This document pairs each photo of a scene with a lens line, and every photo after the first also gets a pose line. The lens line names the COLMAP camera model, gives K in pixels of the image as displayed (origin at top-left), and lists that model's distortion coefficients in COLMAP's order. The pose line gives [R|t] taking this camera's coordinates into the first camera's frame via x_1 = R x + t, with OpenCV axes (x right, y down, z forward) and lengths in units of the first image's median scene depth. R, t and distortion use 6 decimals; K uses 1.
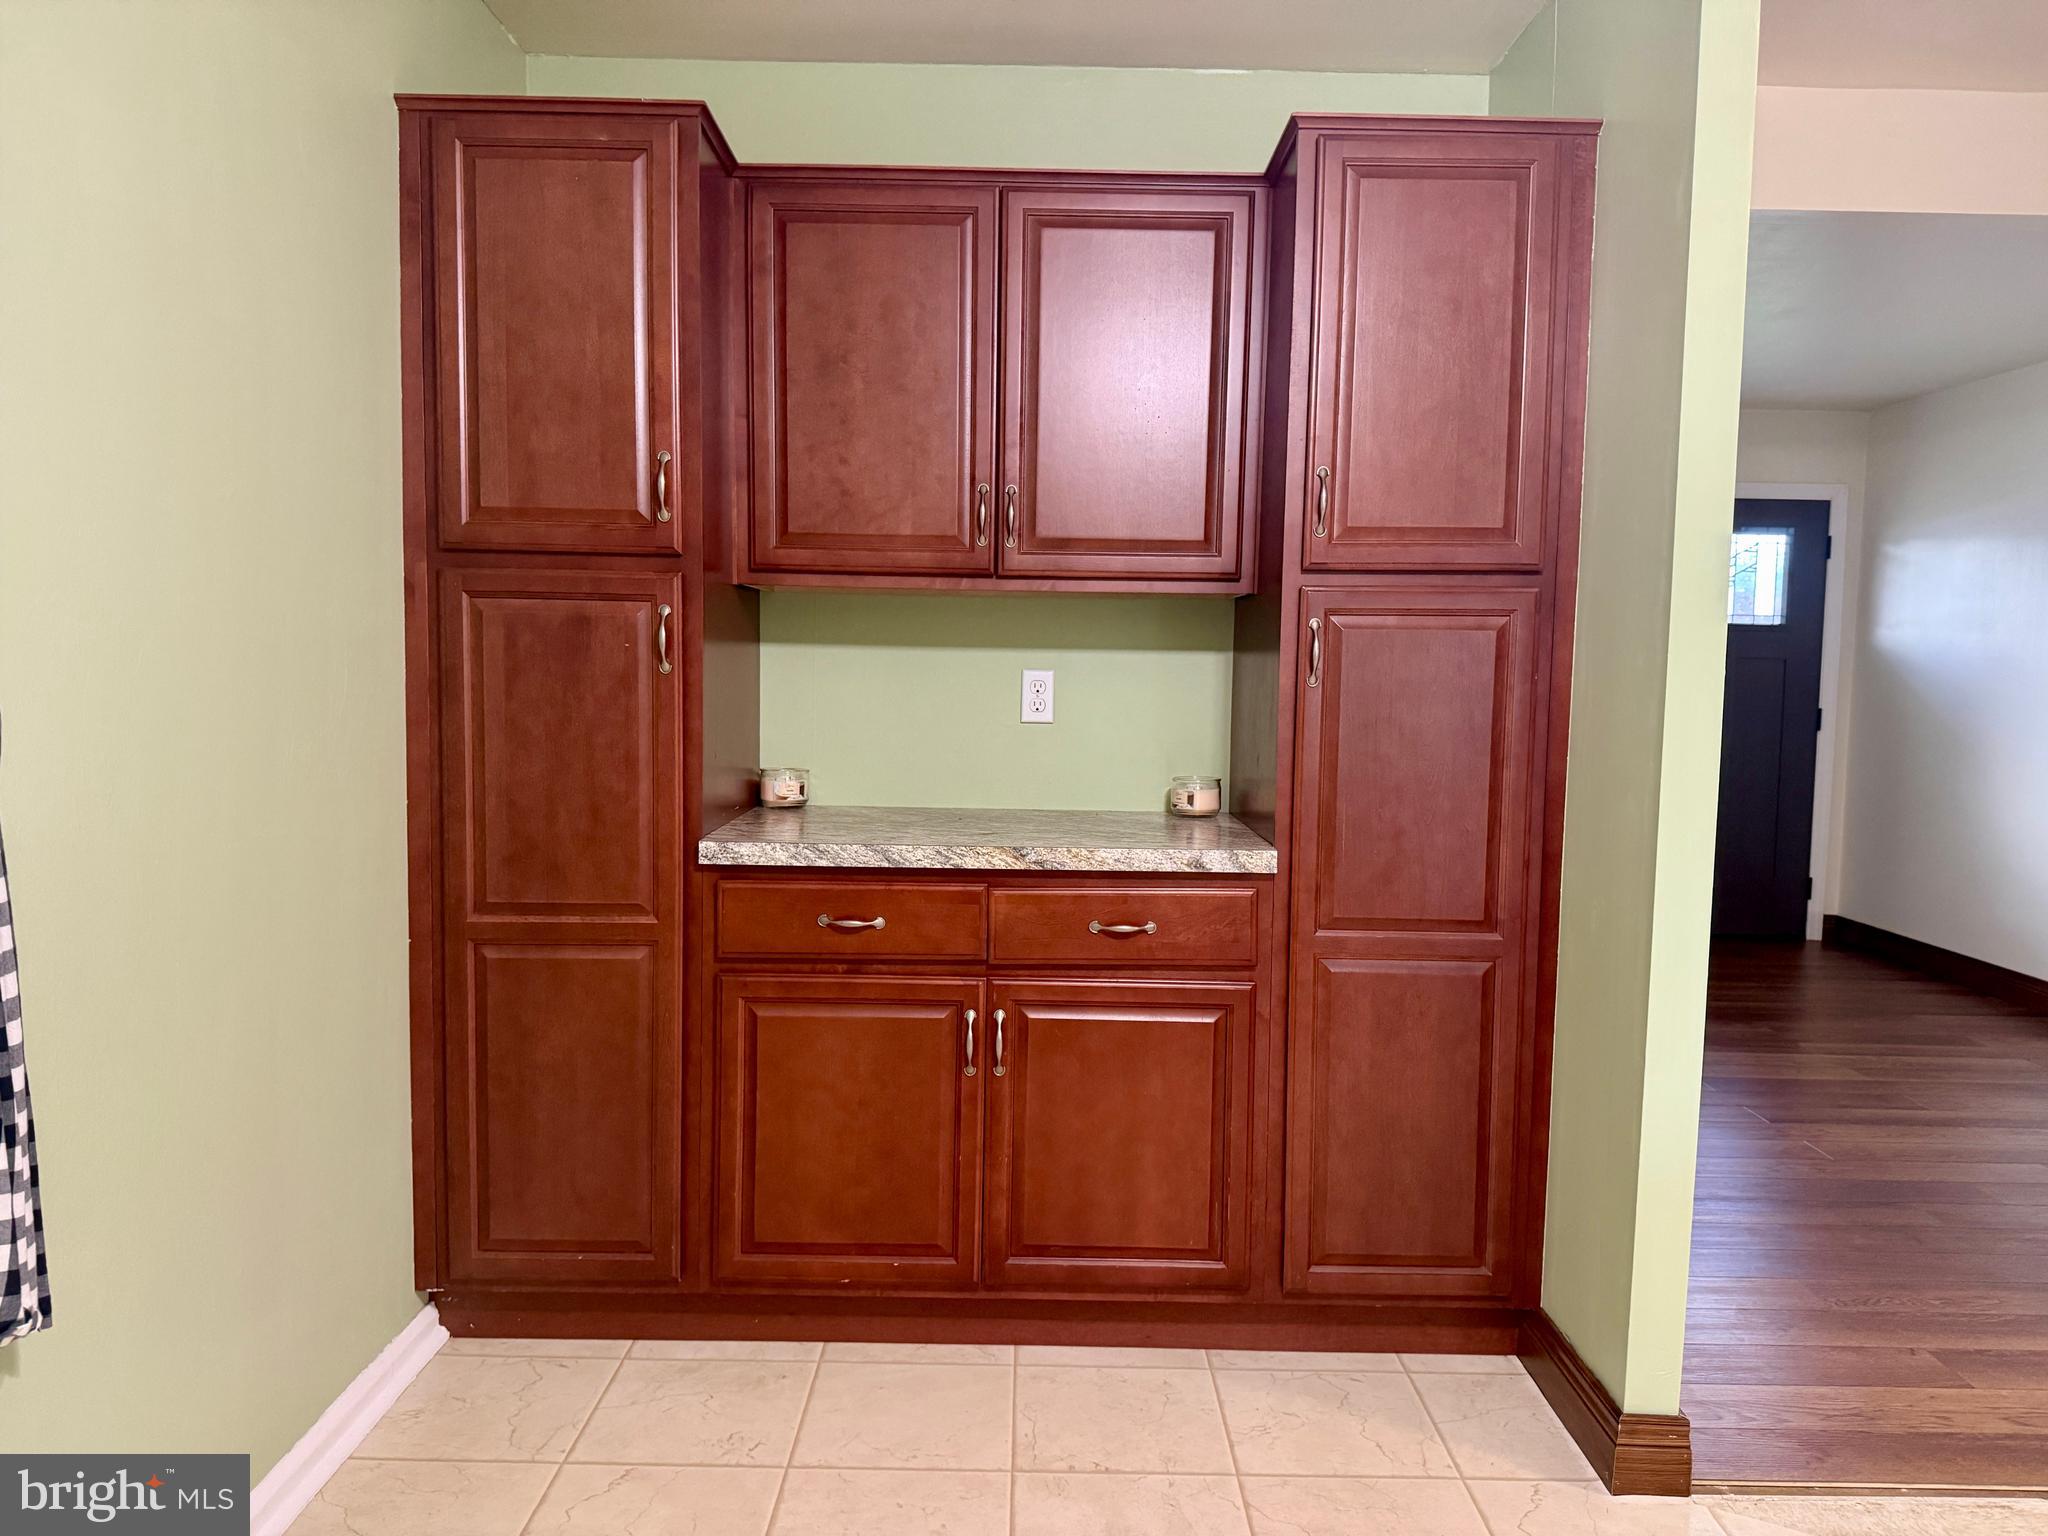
lens RADIAL K [[1451.1, 0, 1012.7], [0, 1451.1, 768.4], [0, 0, 1]] dist [0.056143, -0.062501]
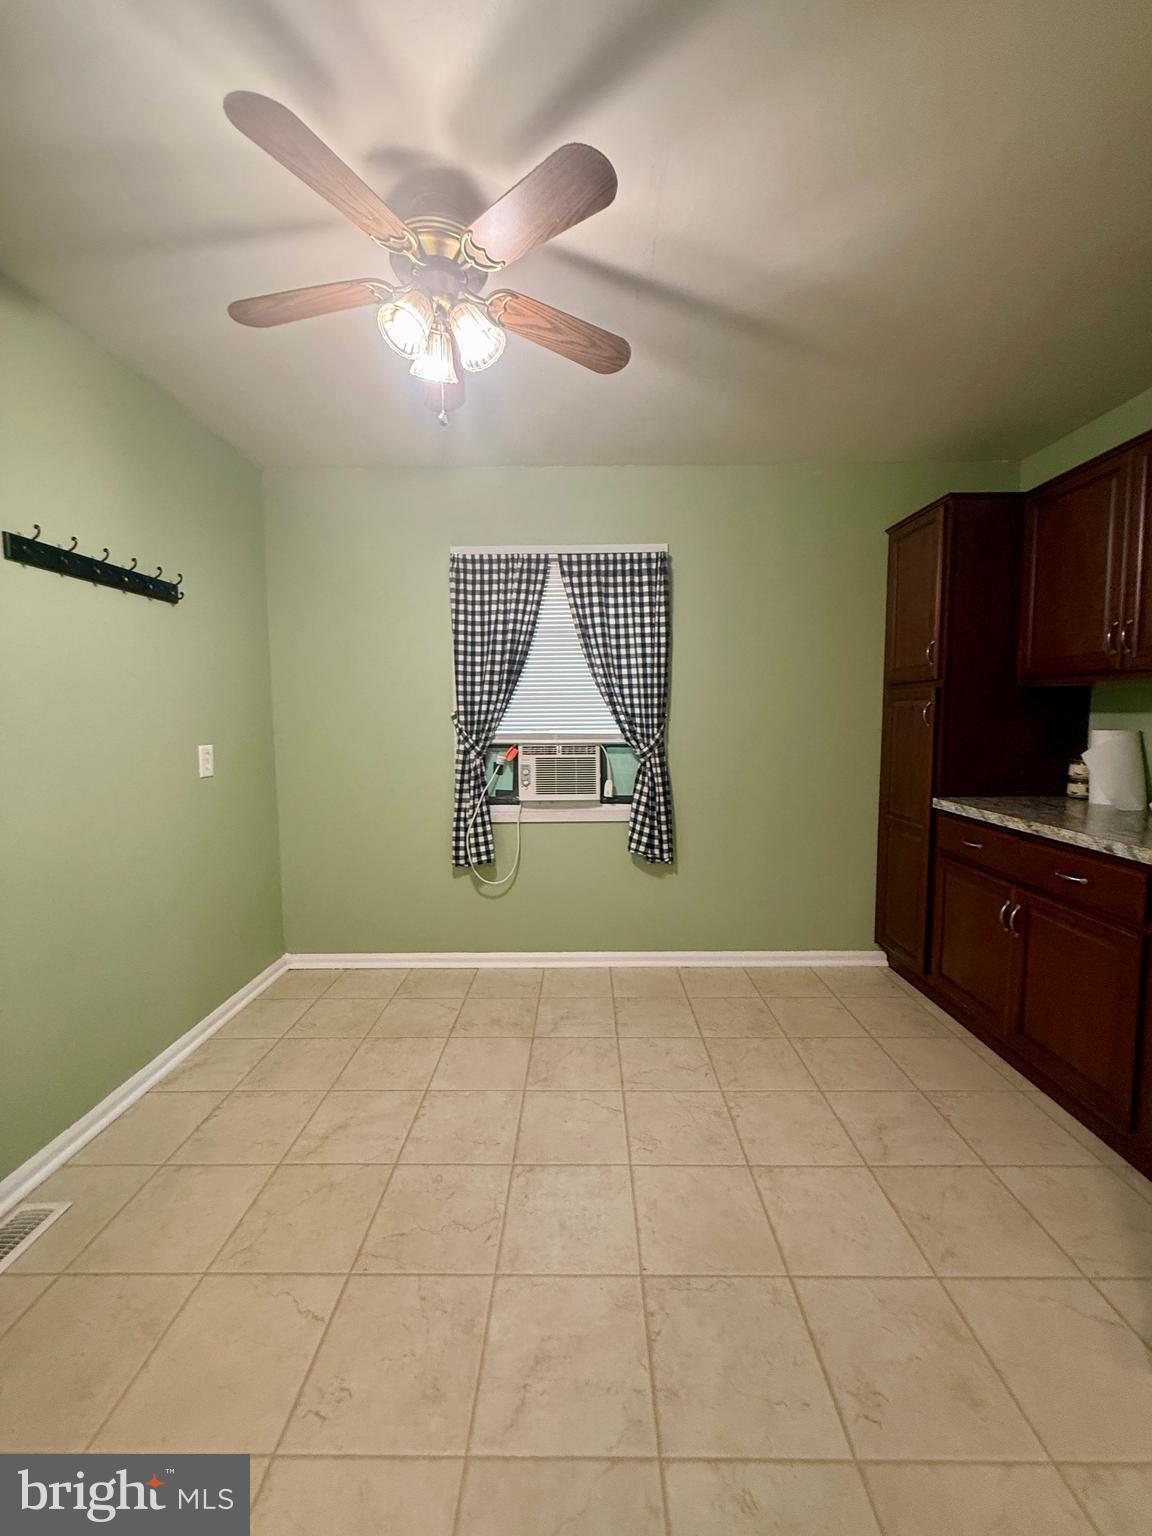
lens RADIAL K [[612.5, 0, 569.2], [0, 612.5, 760.2], [0, 0, 1]] dist [-0.001249, 0.000001]
pose [[-0.010324, 0.059732, -0.998161, 0.788451], [-0.067573, 0.995891, 0.060295, -0.032095], [0.997661, 0.068071, -0.006245, 0.391881]]
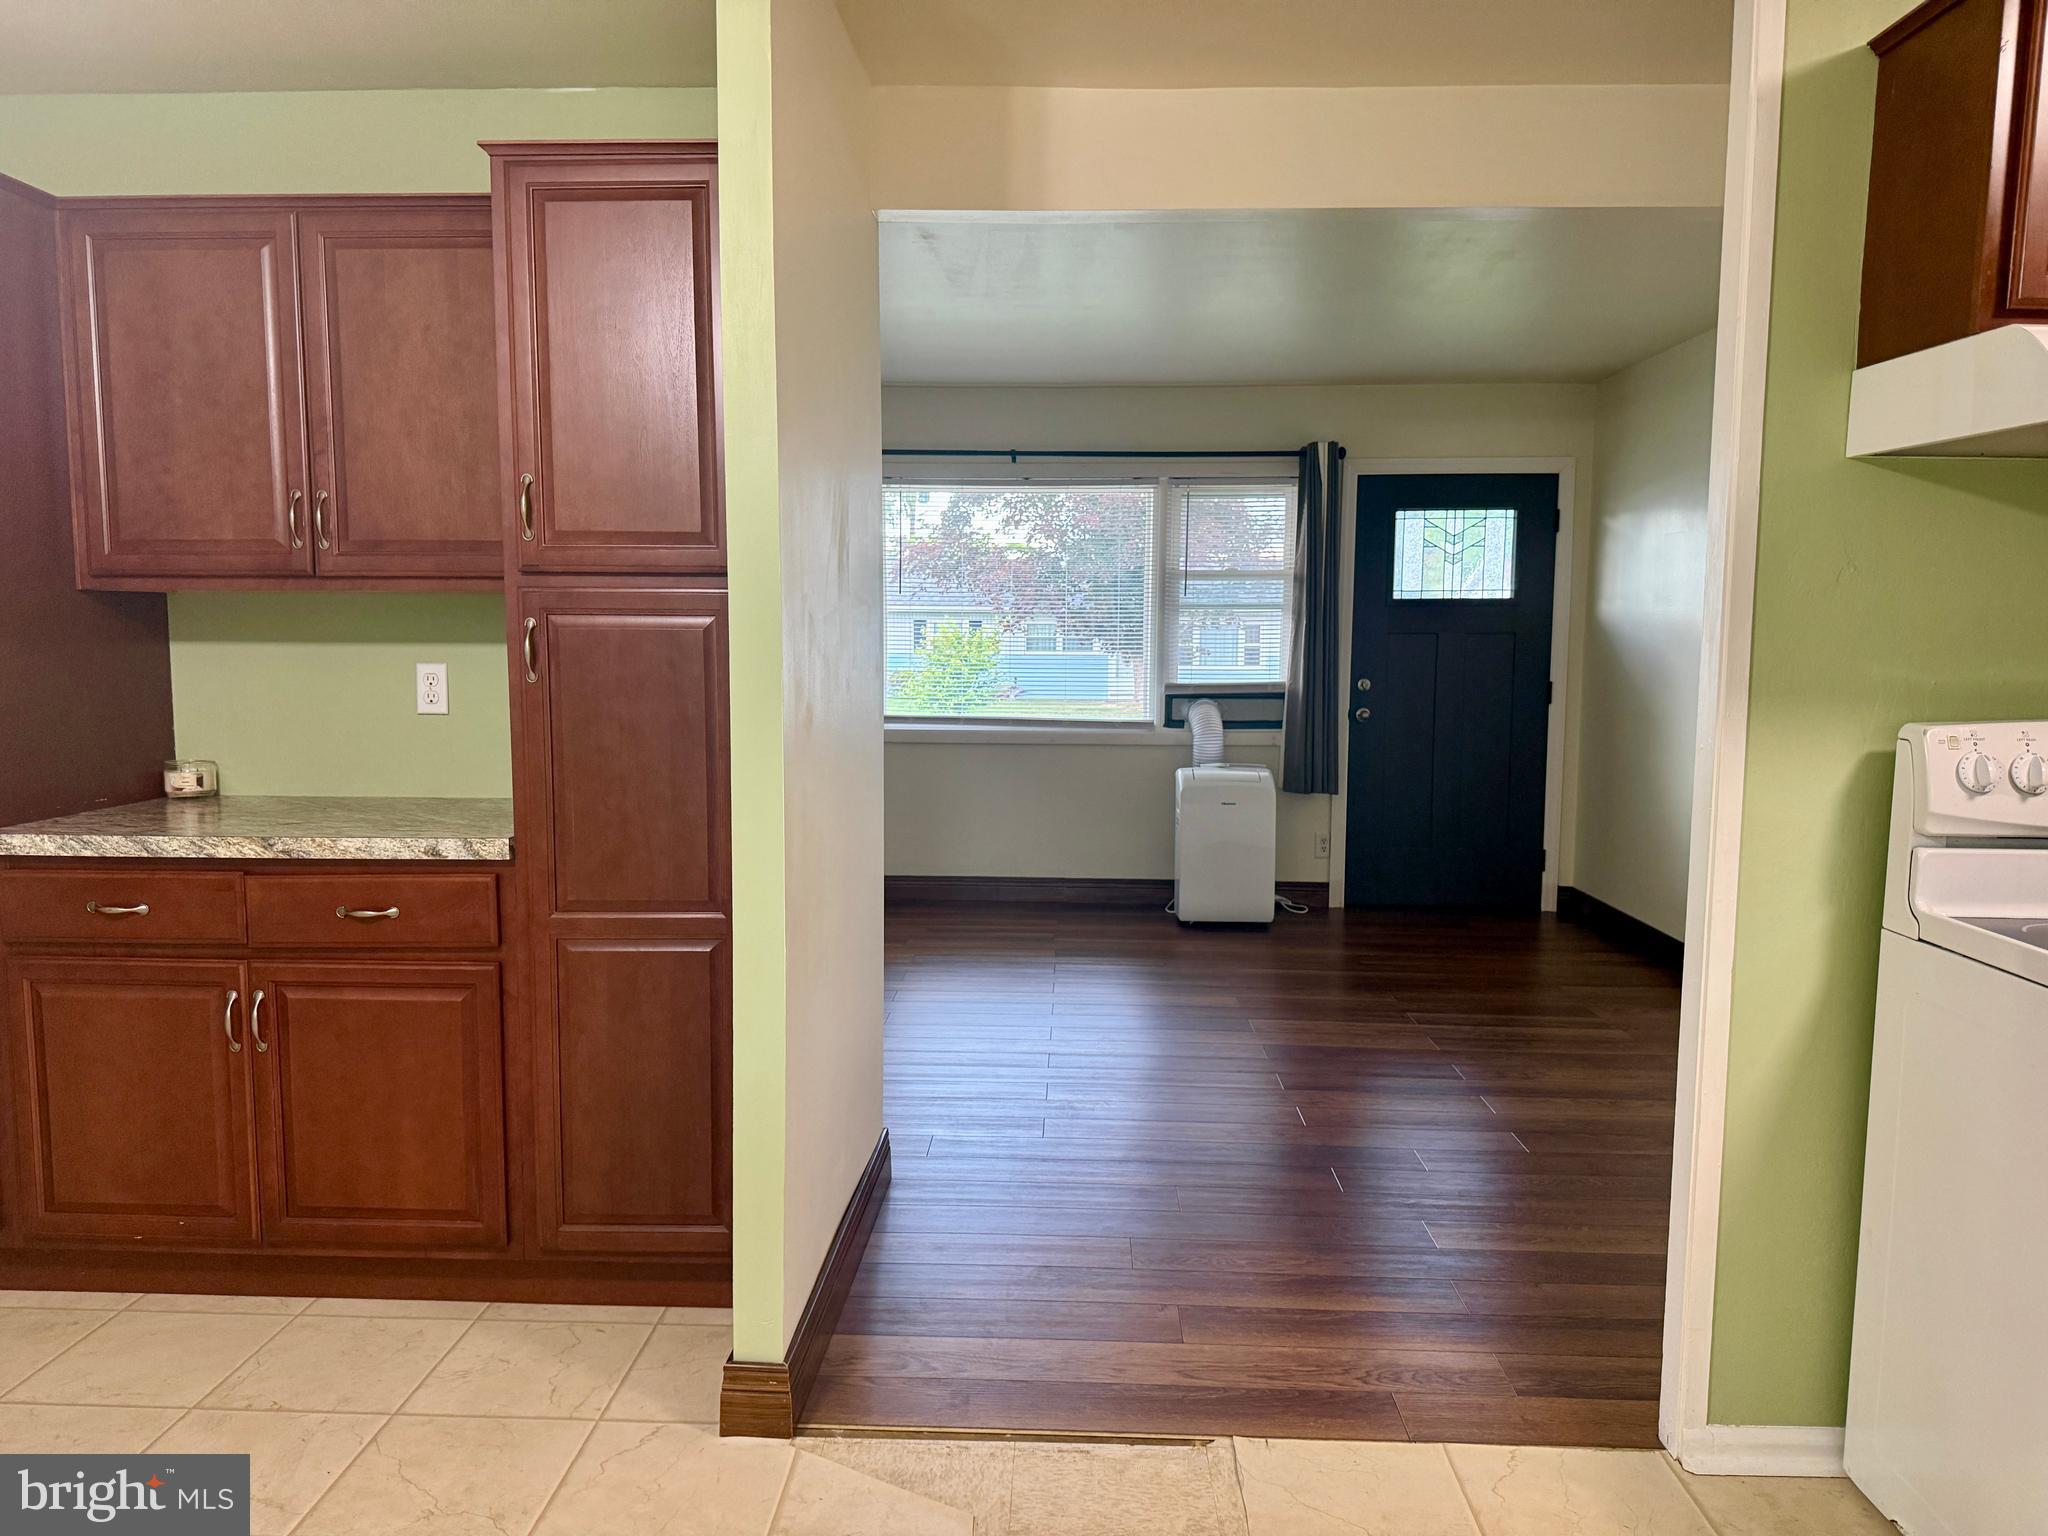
lens RADIAL K [[1451.1, 0, 1004.9], [0, 1451.1, 781.4], [0, 0, 1]] dist [0.056143, -0.062501]
pose [[0.998928, -0.008478, -0.045509, 0.581254], [0.009757, 0.999562, 0.027945, -0.011053], [0.045252, -0.028359, 0.998573, -0.044589]]
